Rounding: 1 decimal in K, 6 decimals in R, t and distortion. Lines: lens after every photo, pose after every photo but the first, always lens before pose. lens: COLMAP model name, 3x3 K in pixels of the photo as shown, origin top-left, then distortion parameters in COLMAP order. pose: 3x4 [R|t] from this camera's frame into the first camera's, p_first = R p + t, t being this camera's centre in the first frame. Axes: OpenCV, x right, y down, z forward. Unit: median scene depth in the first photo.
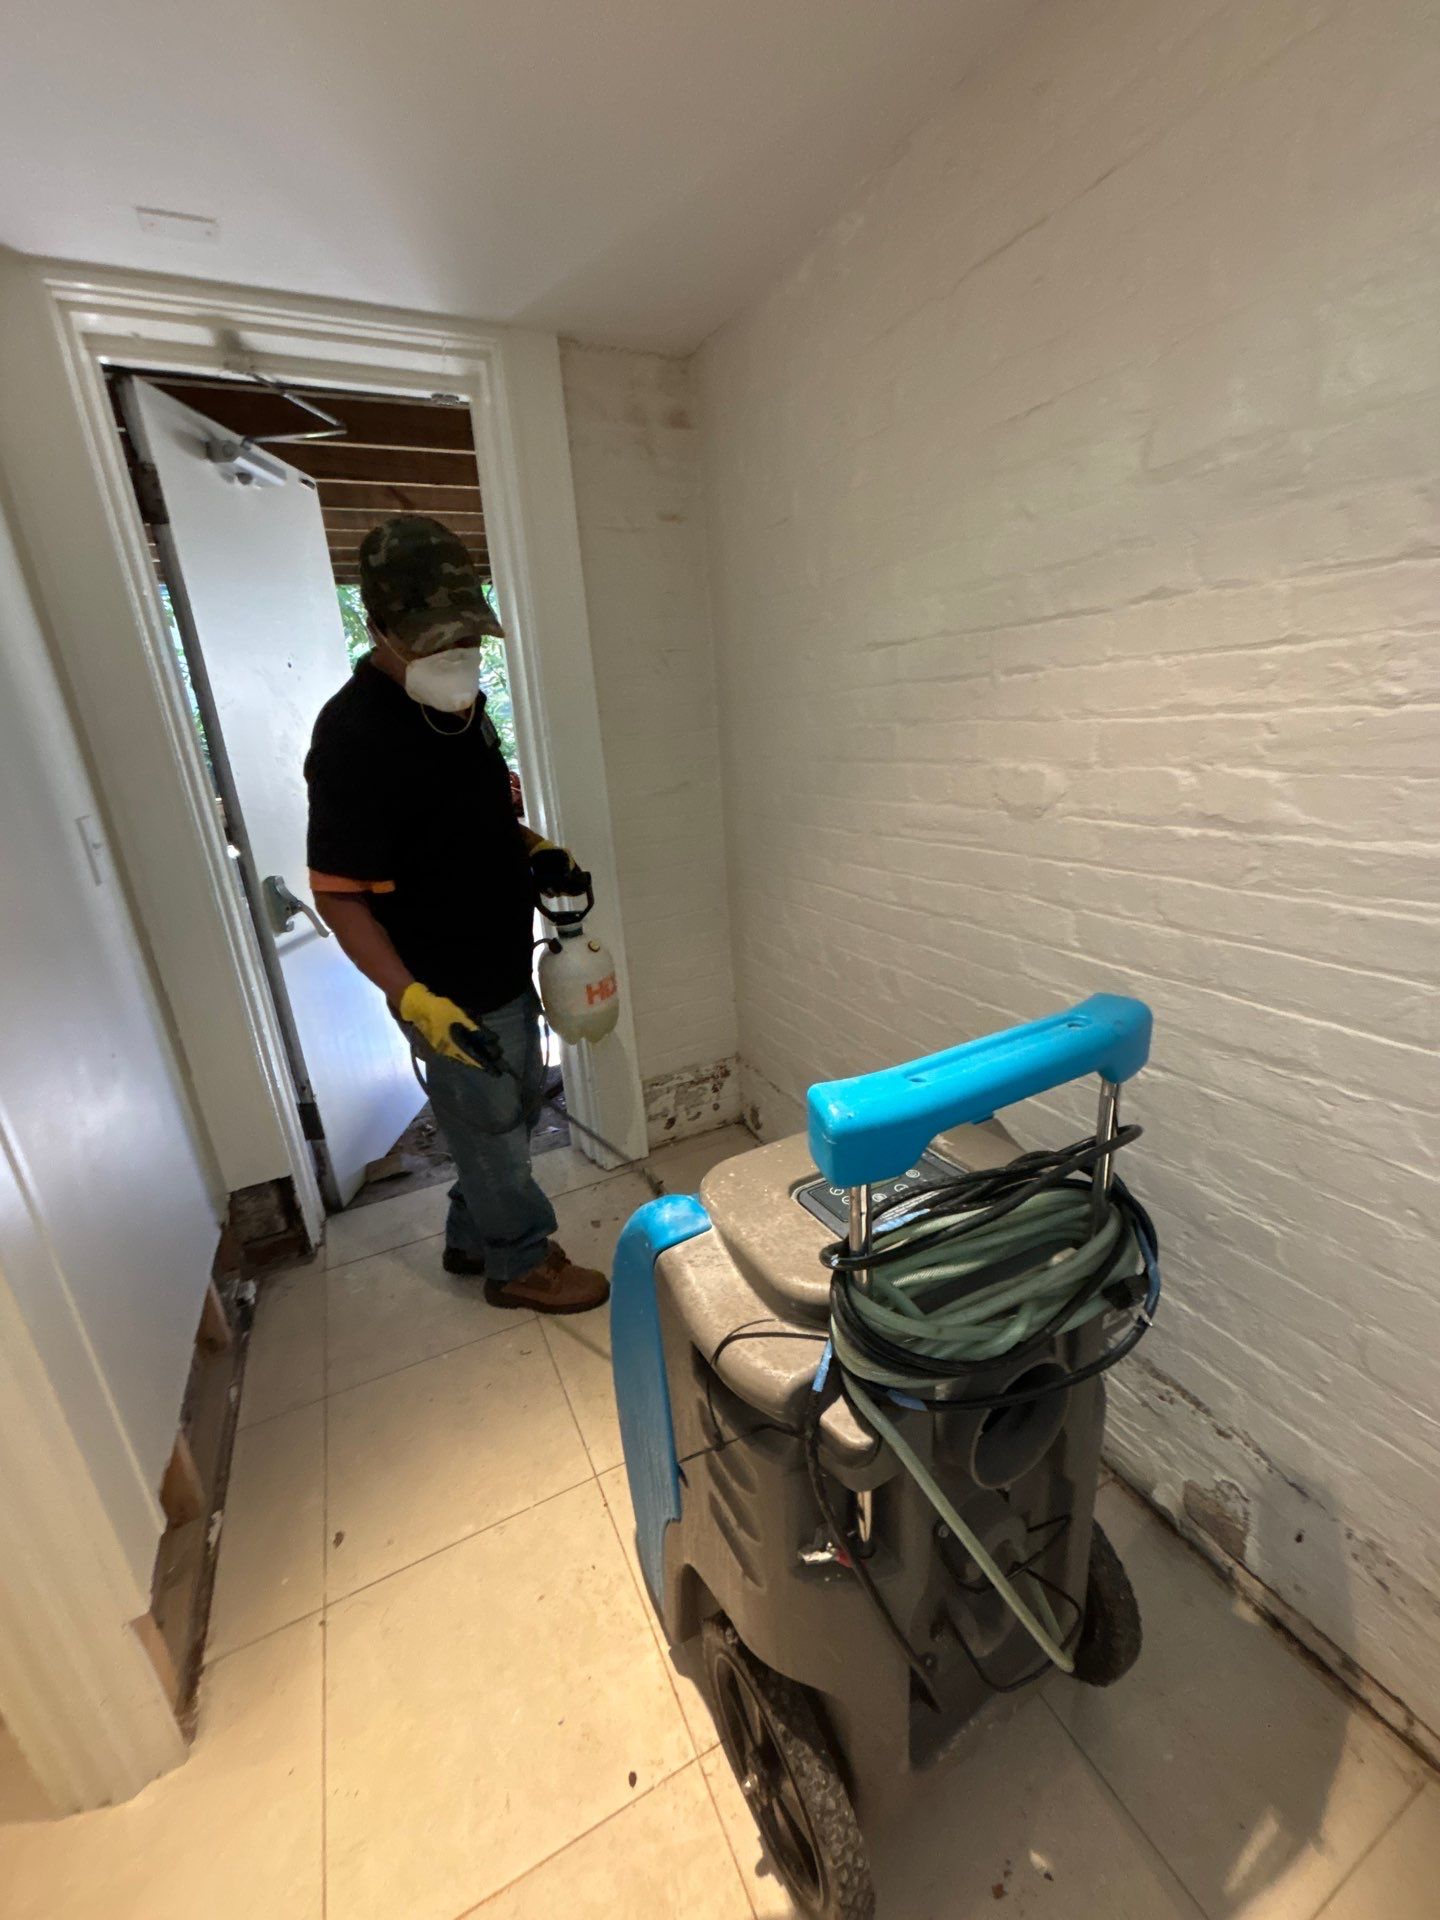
lens RADIAL K [[775.3, 0, 725.5], [0, 775.3, 966.3], [0, 0, 1]] dist [-0.000152, 0.001542]
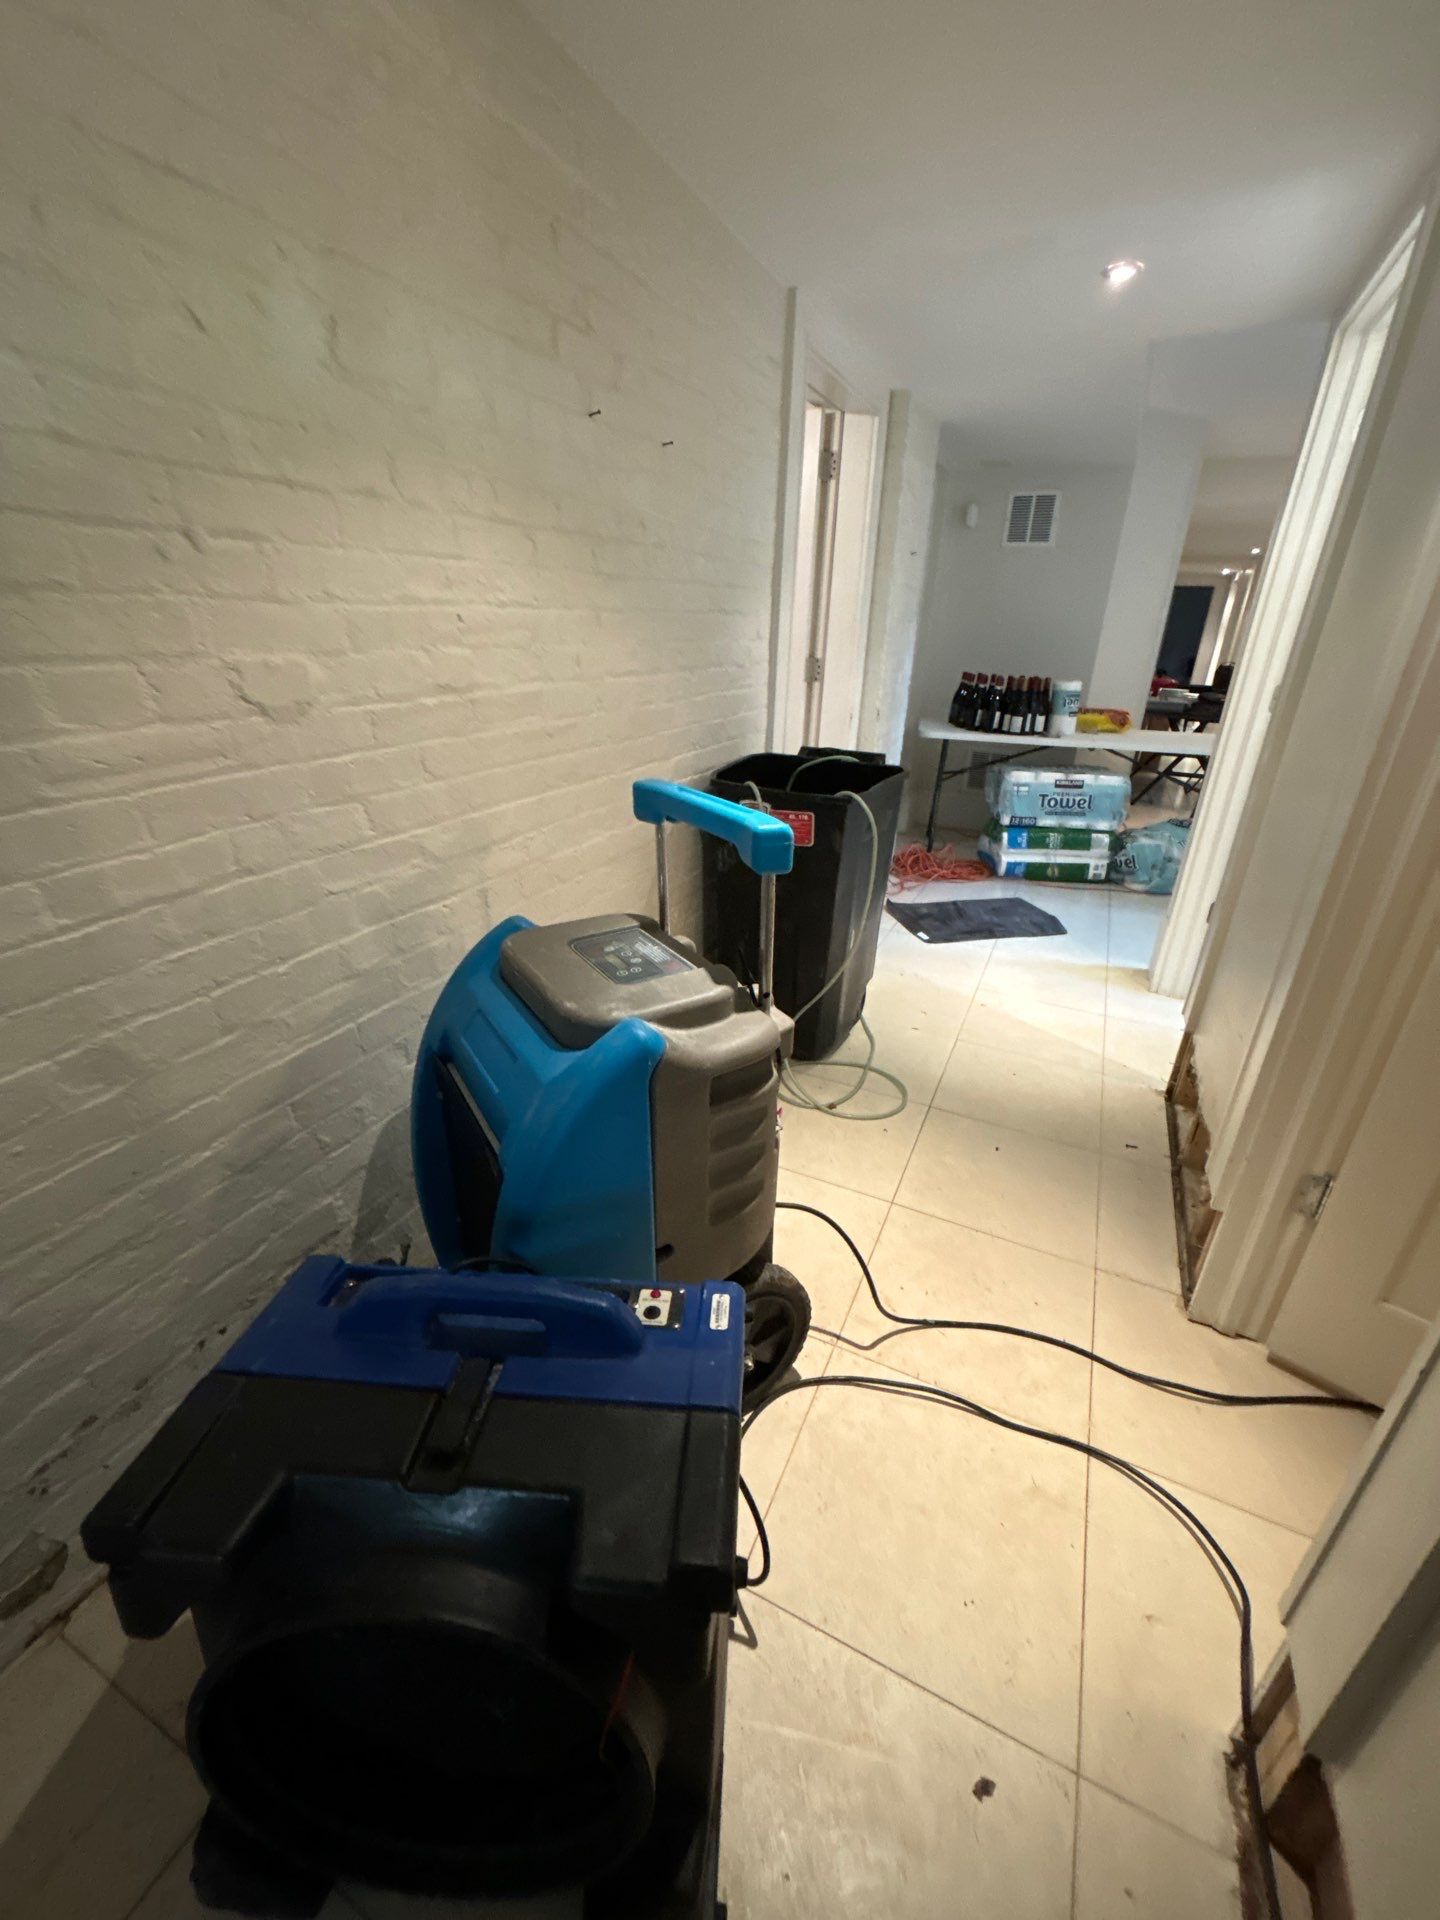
lens RADIAL K [[775.3, 0, 721.9], [0, 775.3, 959.6], [0, 0, 1]] dist [-0.000152, 0.001542]
pose [[-0.610951, -0.269869, 0.744252, -0.657886], [0.260371, 0.819310, 0.510821, -0.301654], [-0.747627, 0.505868, -0.430292, 1.201173]]
